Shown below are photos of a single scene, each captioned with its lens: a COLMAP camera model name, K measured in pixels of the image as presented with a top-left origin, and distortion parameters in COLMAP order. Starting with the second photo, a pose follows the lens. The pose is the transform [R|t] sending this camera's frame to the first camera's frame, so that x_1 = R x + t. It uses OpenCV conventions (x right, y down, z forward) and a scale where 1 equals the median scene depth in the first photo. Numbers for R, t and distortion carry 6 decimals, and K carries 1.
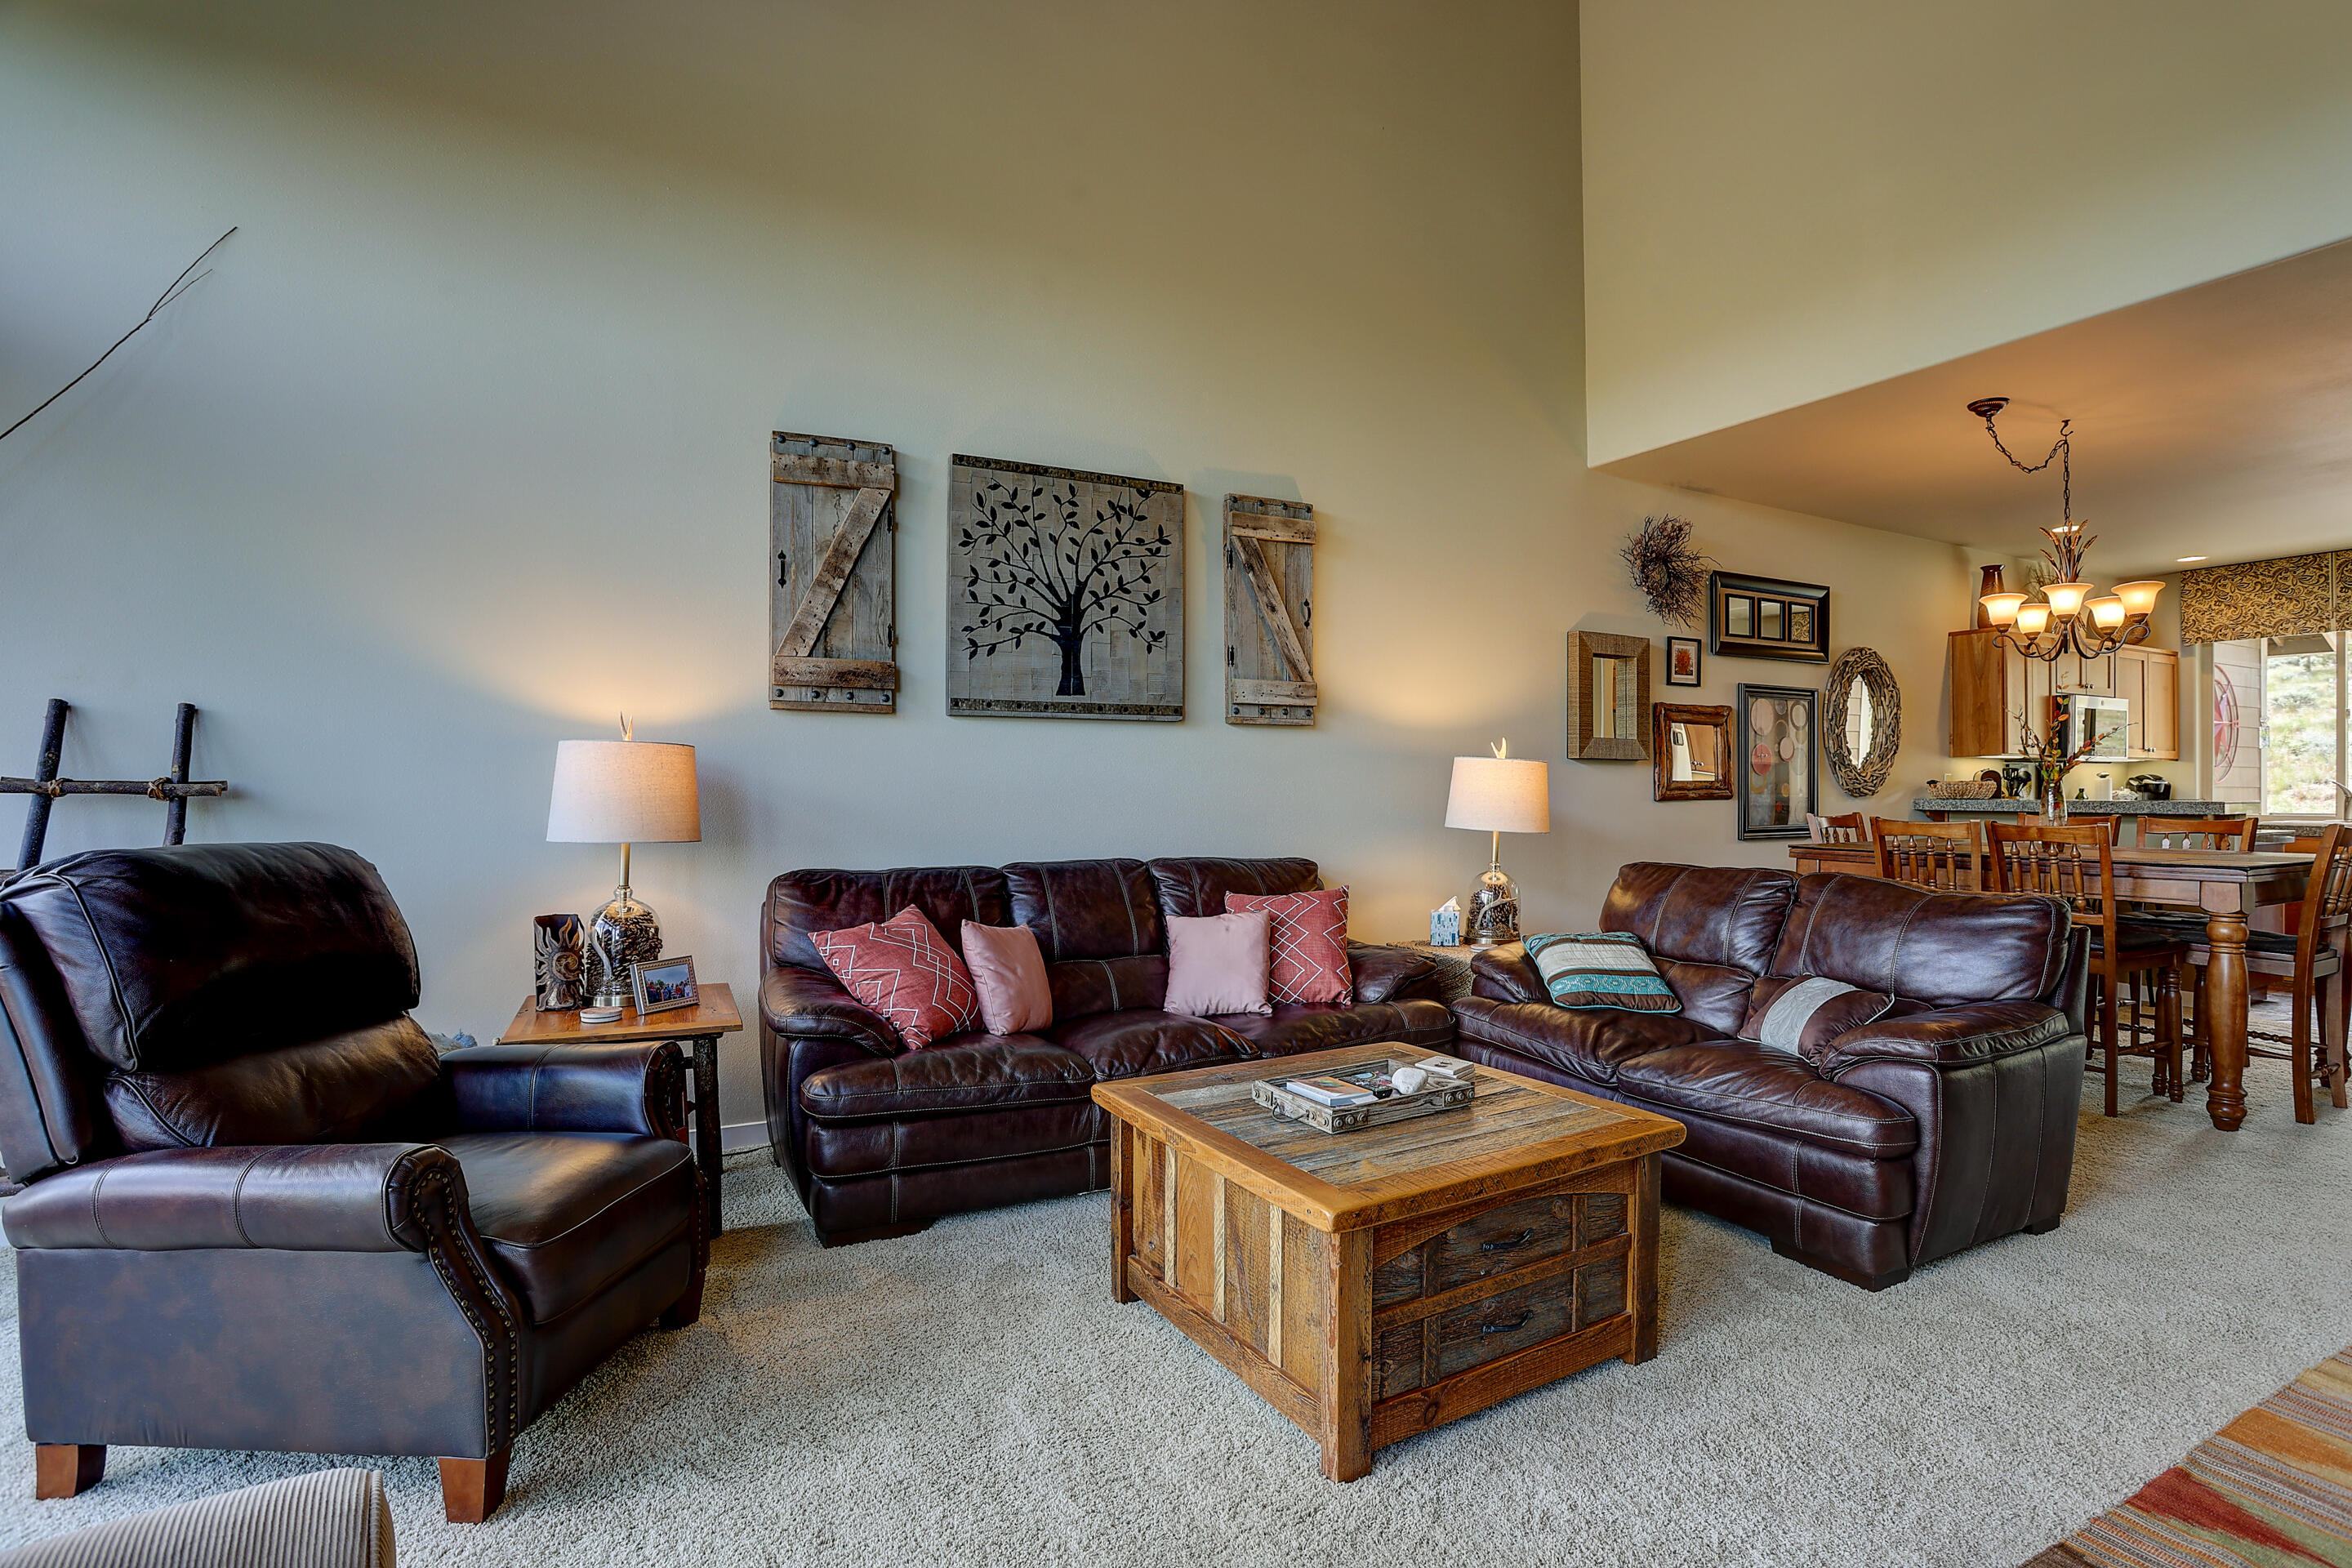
lens RADIAL K [[1136.5, 0, 1184.8], [0, 1136.5, 785.3], [0, 0, 1]] dist [-0.072141, 0.026474]
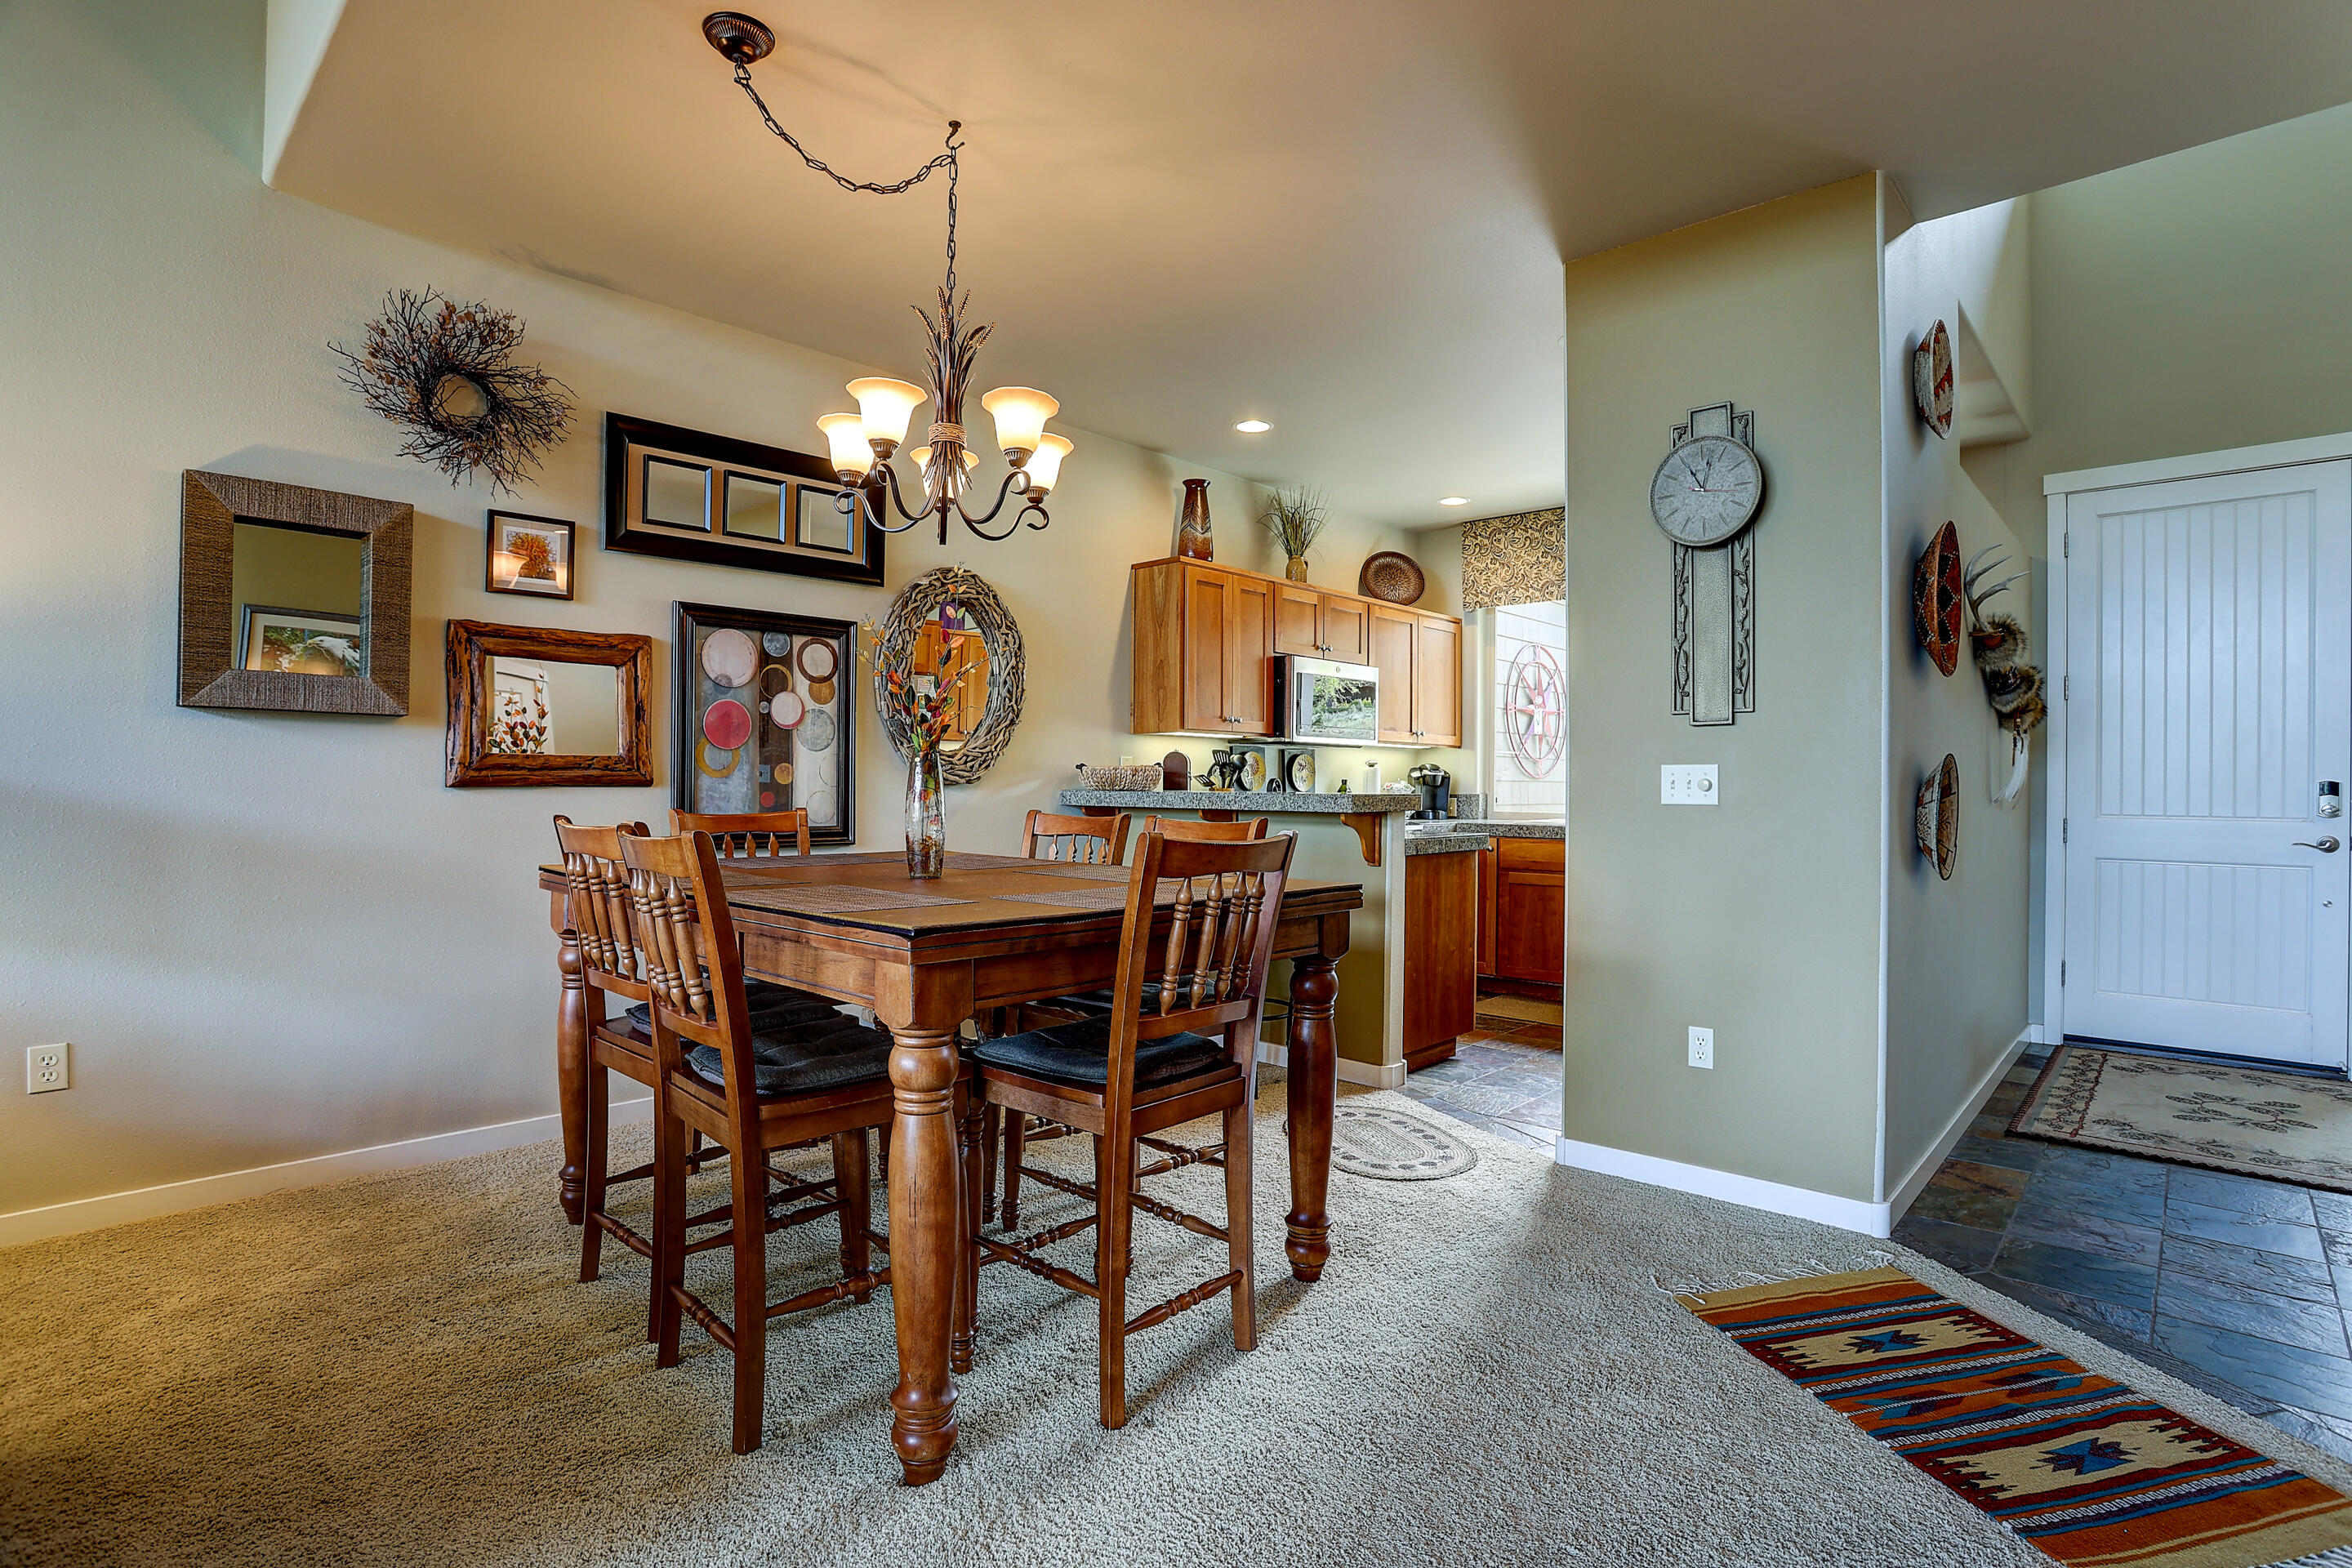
lens RADIAL K [[1136.5, 0, 1184.8], [0, 1136.5, 785.3], [0, 0, 1]] dist [-0.072141, 0.026474]
pose [[0.946821, 0.006397, 0.321698, 0.789676], [-0.007557, 0.999969, 0.002356, 0.011224], [-0.321672, -0.004661, 0.946840, 0.439480]]
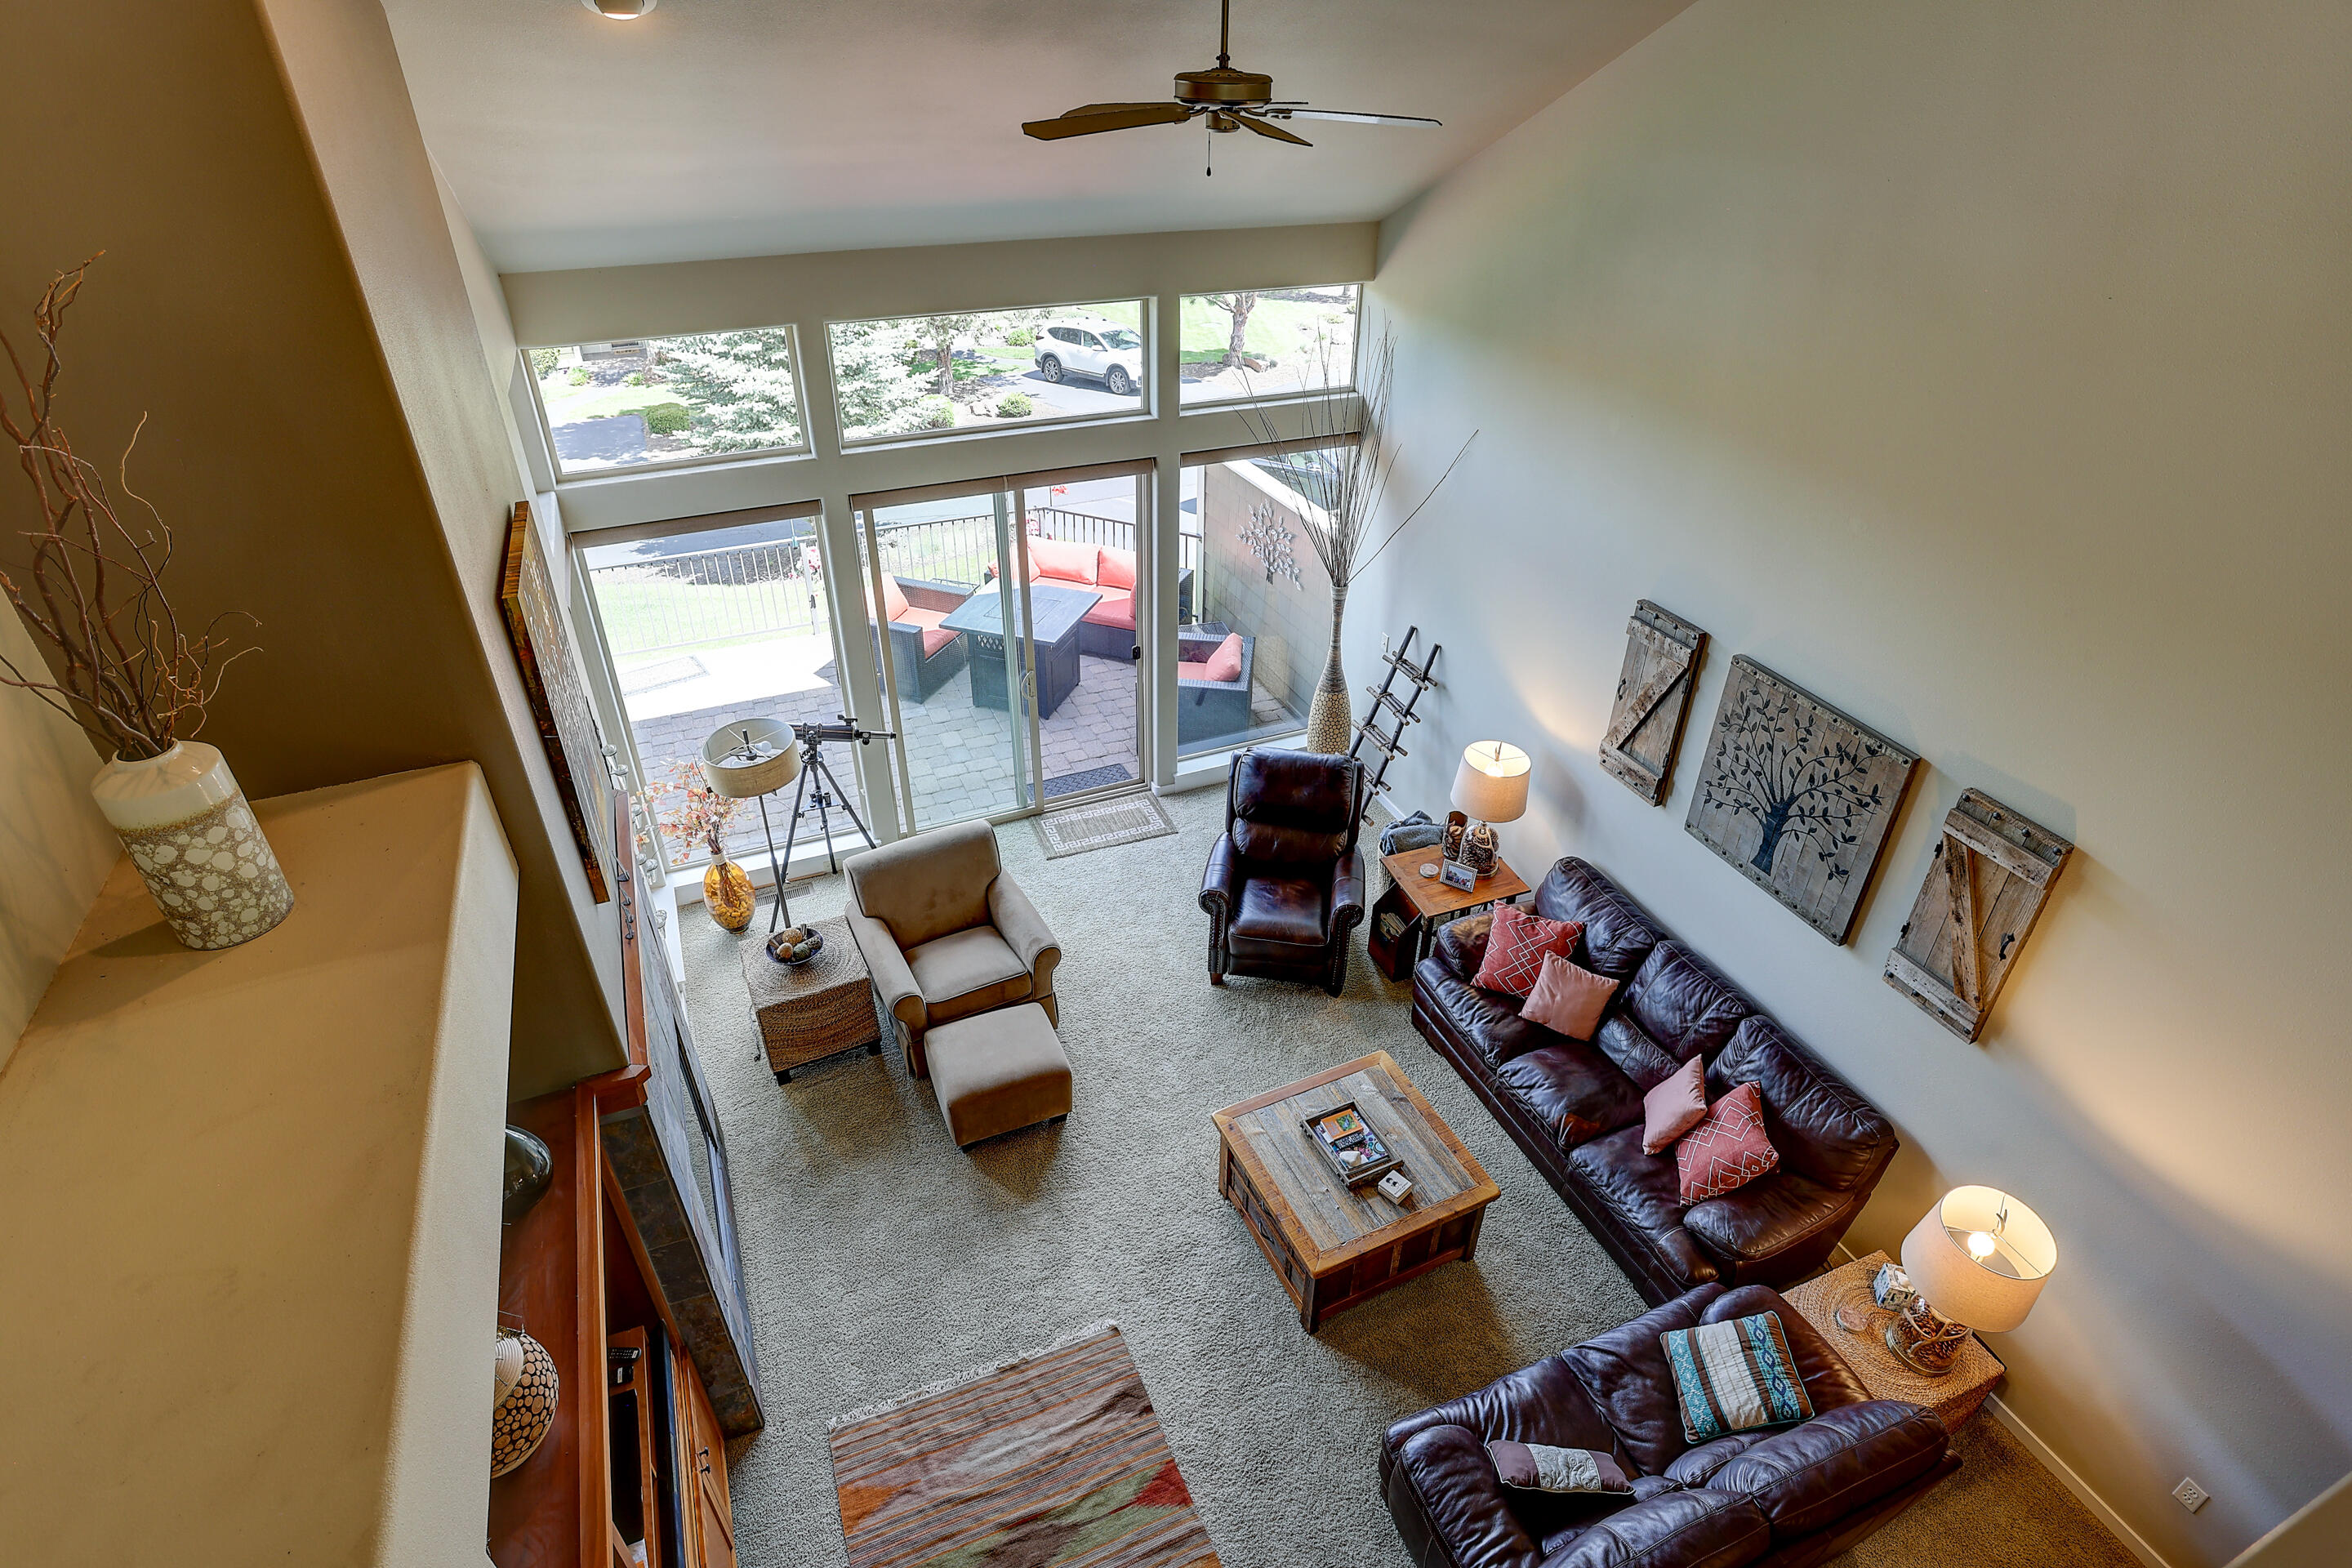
lens RADIAL K [[1201.2, 0, 1188.0], [0, 1201.2, 784.0], [0, 0, 1]] dist [-0.068967, 0.031719]
pose [[-0.078130, 0.544485, -0.835124, 0.922228], [-0.010178, 0.837205, 0.546794, -0.815448], [0.996891, 0.051221, -0.059869, 0.459742]]
